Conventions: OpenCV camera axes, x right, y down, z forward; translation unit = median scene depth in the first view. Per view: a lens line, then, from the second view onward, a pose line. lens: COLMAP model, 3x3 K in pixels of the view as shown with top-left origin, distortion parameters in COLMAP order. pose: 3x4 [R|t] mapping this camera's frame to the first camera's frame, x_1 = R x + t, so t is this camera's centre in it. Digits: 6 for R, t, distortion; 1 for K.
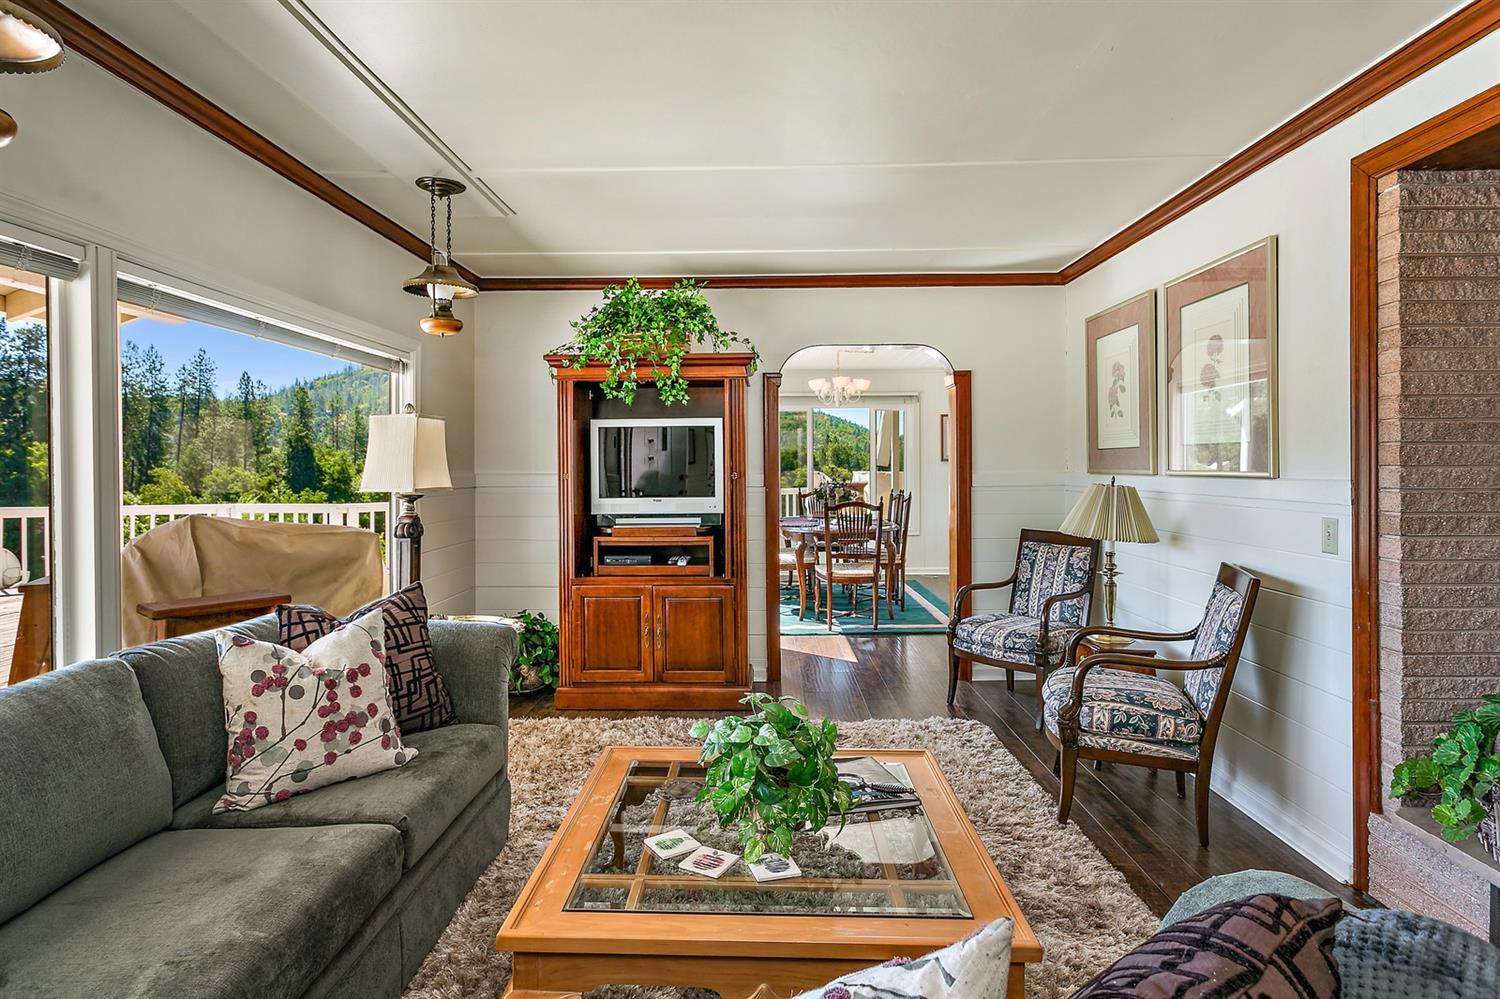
lens RADIAL K [[808.8, 0, 759.3], [0, 808.8, 477.8], [0, 0, 1]] dist [-0.011736, 0.006141]
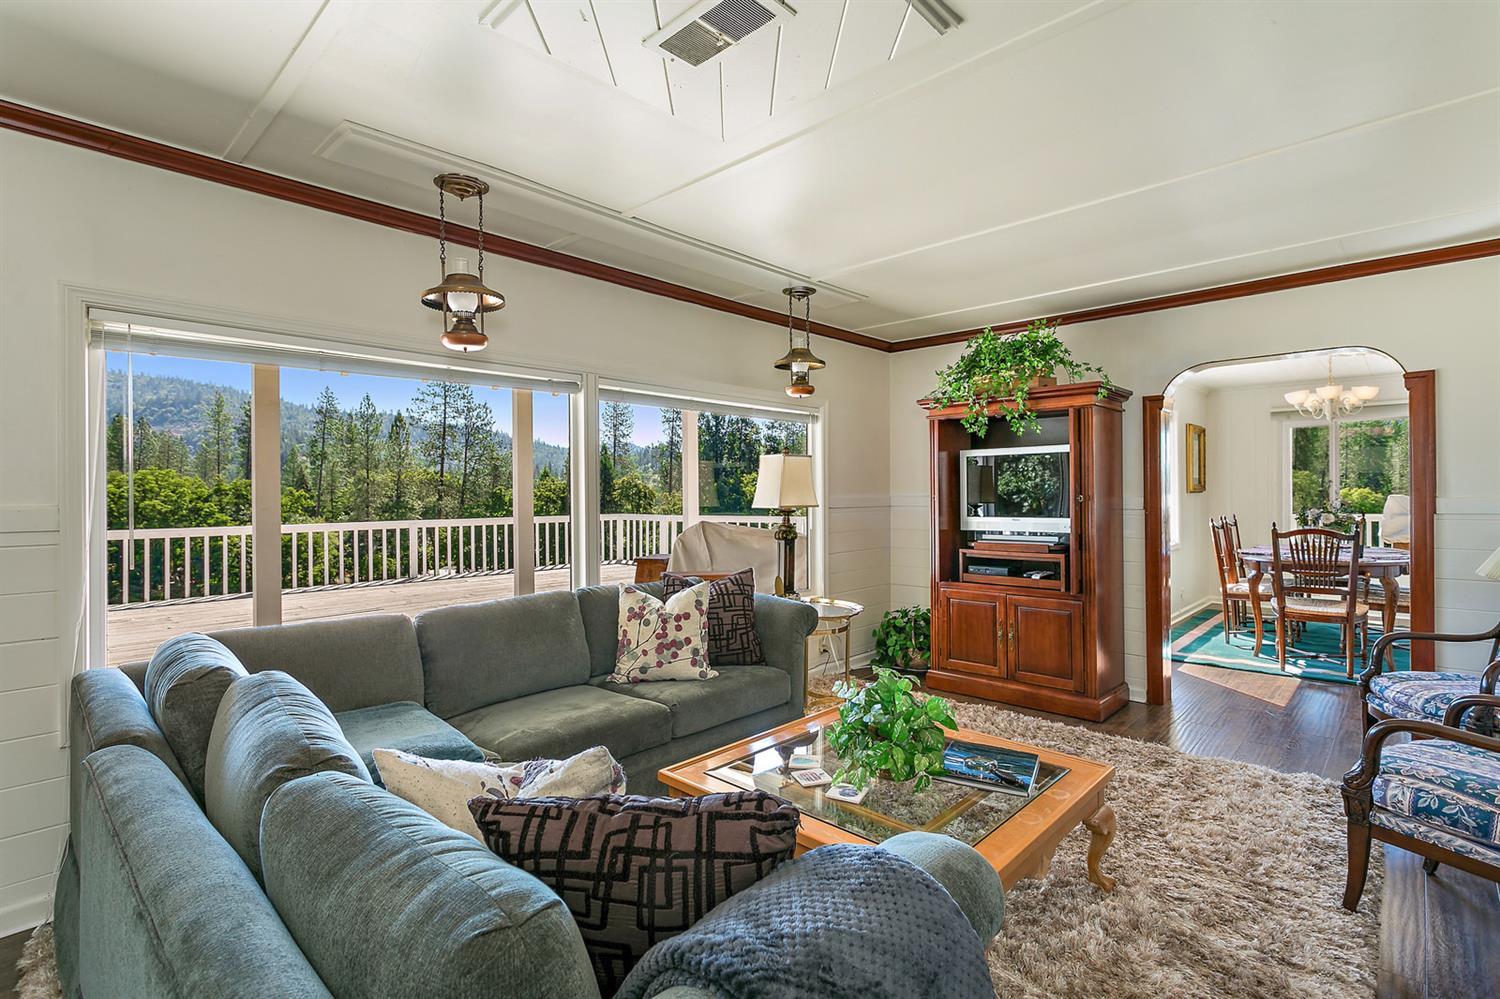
lens RADIAL K [[718.3, 0, 750.4], [0, 718.3, 504.9], [0, 0, 1]] dist [0.001476, 0.000383]
pose [[0.737026, 0.012171, -0.675755, 0.387831], [-0.006756, 0.999921, 0.010641, -0.001658], [0.675831, -0.003277, 0.737049, 0.012703]]
